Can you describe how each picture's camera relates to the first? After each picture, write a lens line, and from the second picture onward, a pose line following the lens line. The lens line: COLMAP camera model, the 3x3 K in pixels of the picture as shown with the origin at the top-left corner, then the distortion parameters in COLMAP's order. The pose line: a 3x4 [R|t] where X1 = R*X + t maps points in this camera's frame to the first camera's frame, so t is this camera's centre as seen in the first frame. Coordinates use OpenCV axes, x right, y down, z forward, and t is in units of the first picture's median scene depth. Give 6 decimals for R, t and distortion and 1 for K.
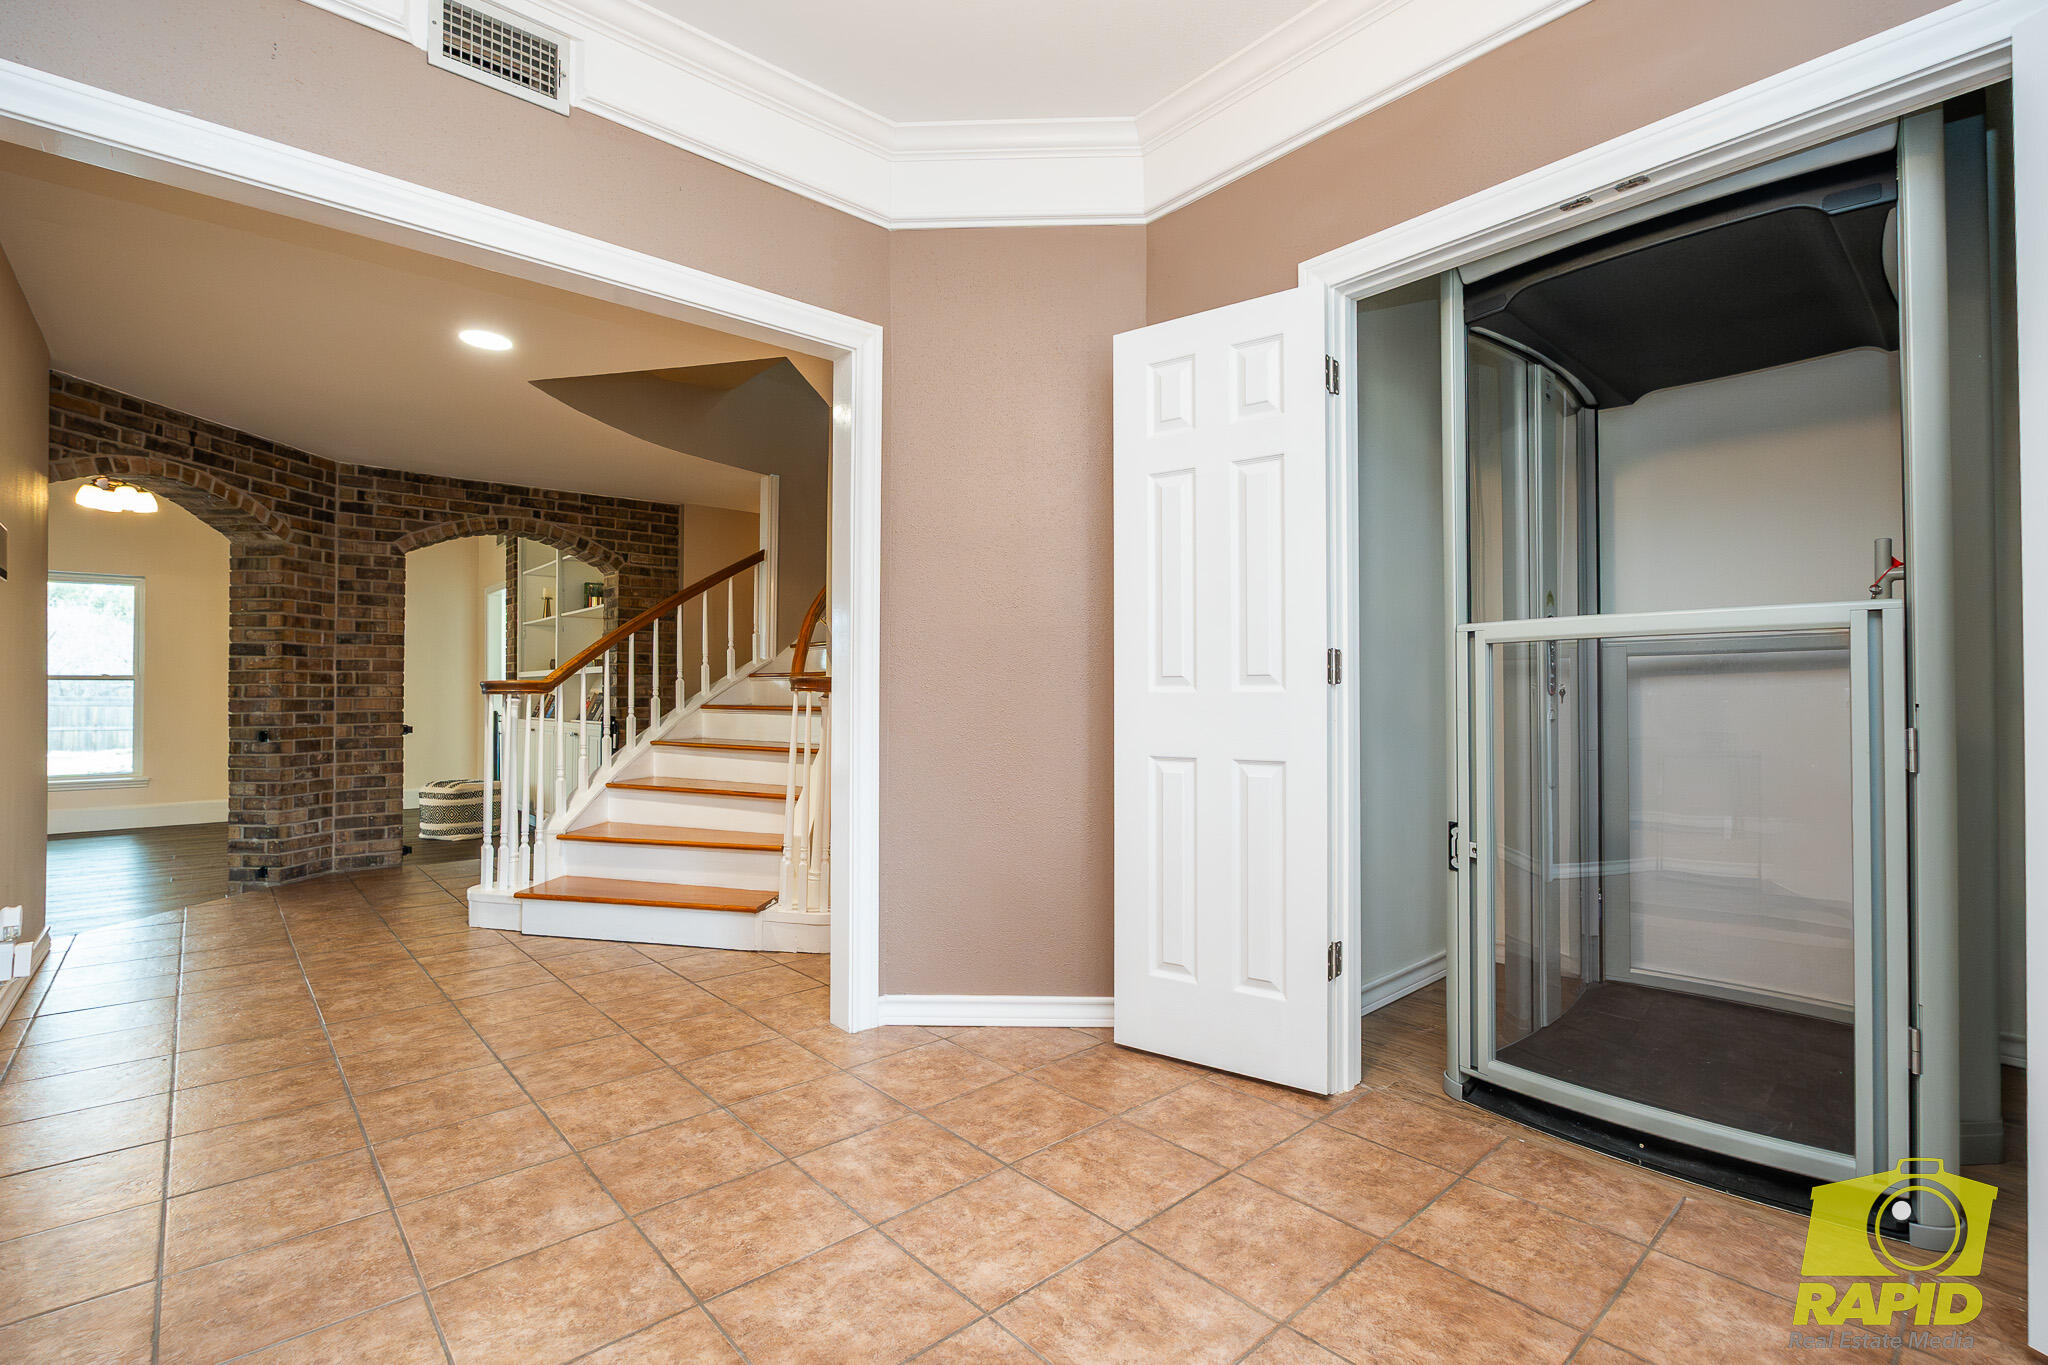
lens RADIAL K [[923.2, 0, 1026.6], [0, 923.2, 688.1], [0, 0, 1]] dist [-0.014287, 0.002404]
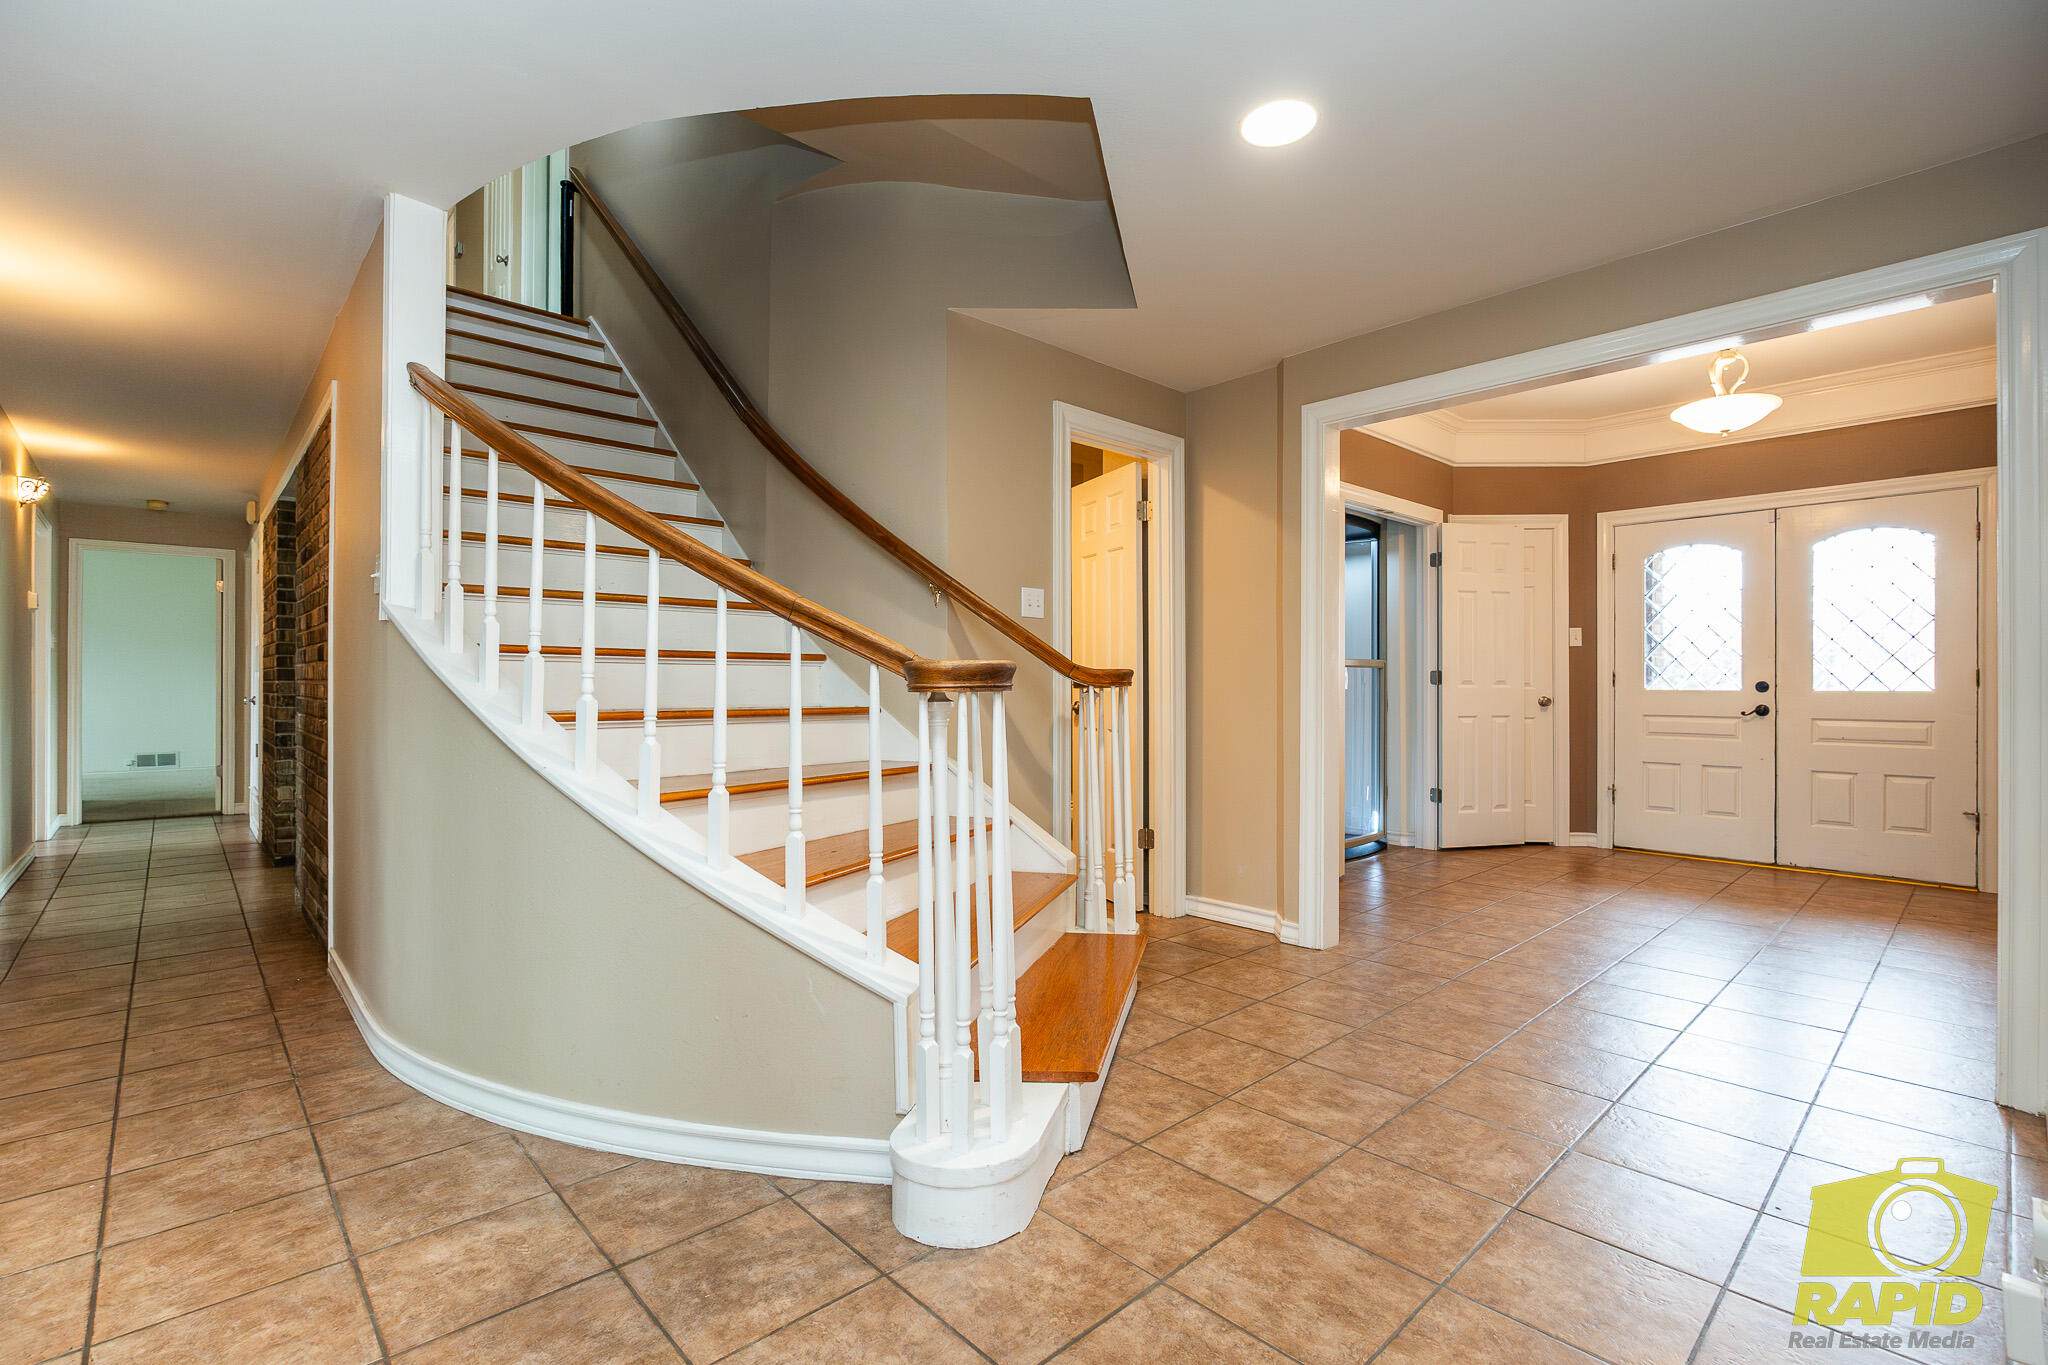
lens RADIAL K [[923.2, 0, 1031.2], [0, 923.2, 685.4], [0, 0, 1]] dist [-0.014287, 0.002404]
pose [[-0.016757, 0.000651, 0.999859, -2.216583], [-0.008662, 0.999962, -0.000796, 0.007578], [-0.999822, -0.008674, -0.016750, 2.149289]]
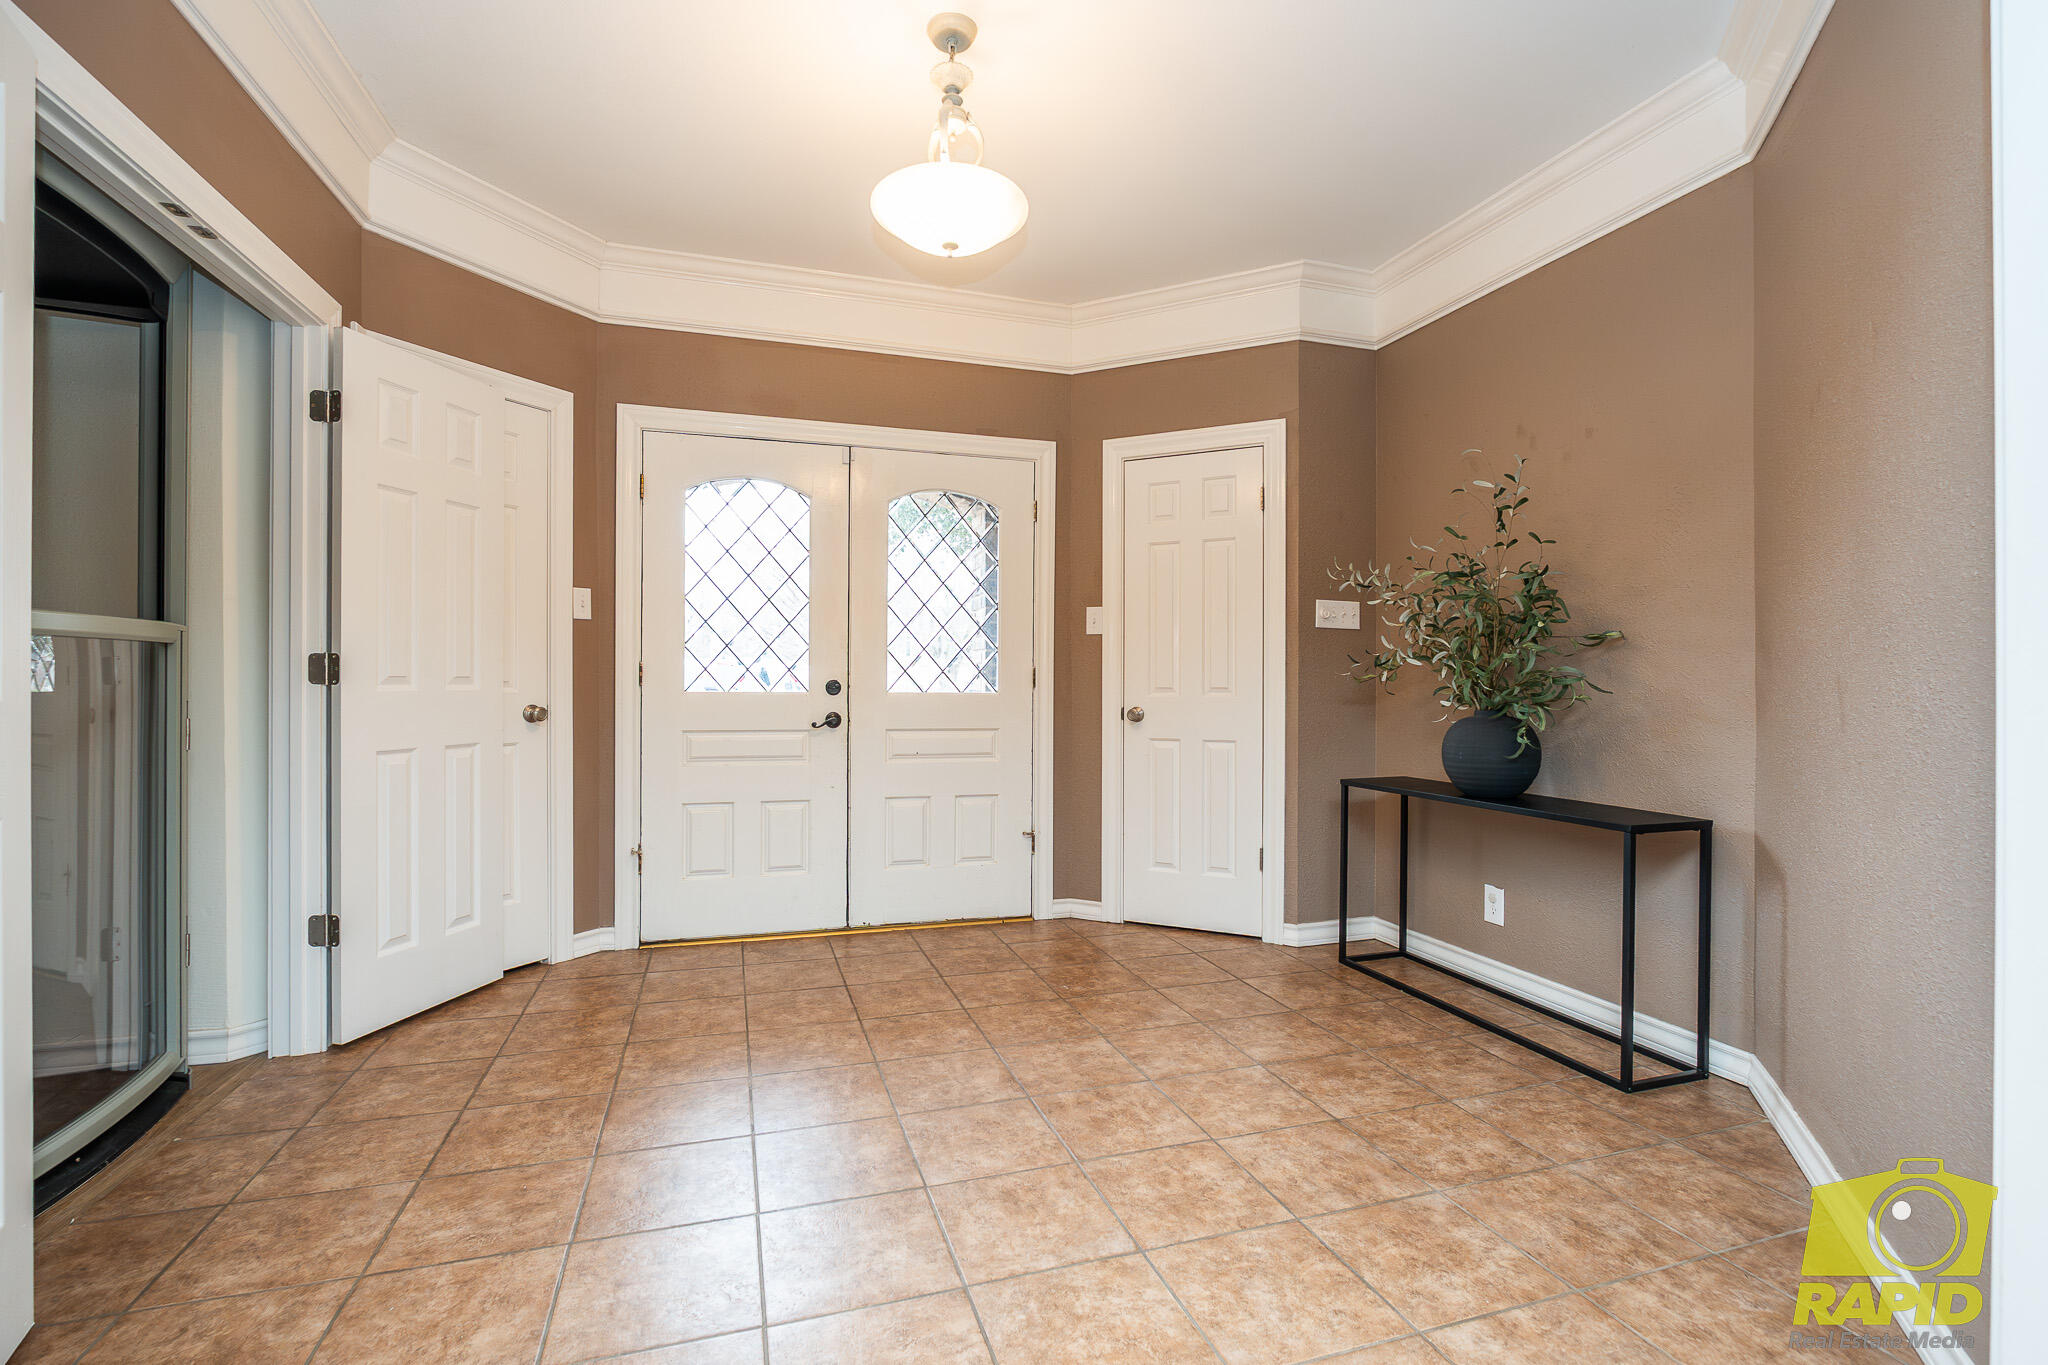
lens RADIAL K [[923.2, 0, 1017.7], [0, 923.2, 684.4], [0, 0, 1]] dist [-0.014287, 0.002404]
pose [[-0.907486, -0.007449, 0.420016, -0.680831], [-0.009796, 0.999946, -0.003432, -0.014022], [-0.419968, -0.007229, -0.907510, 1.554118]]
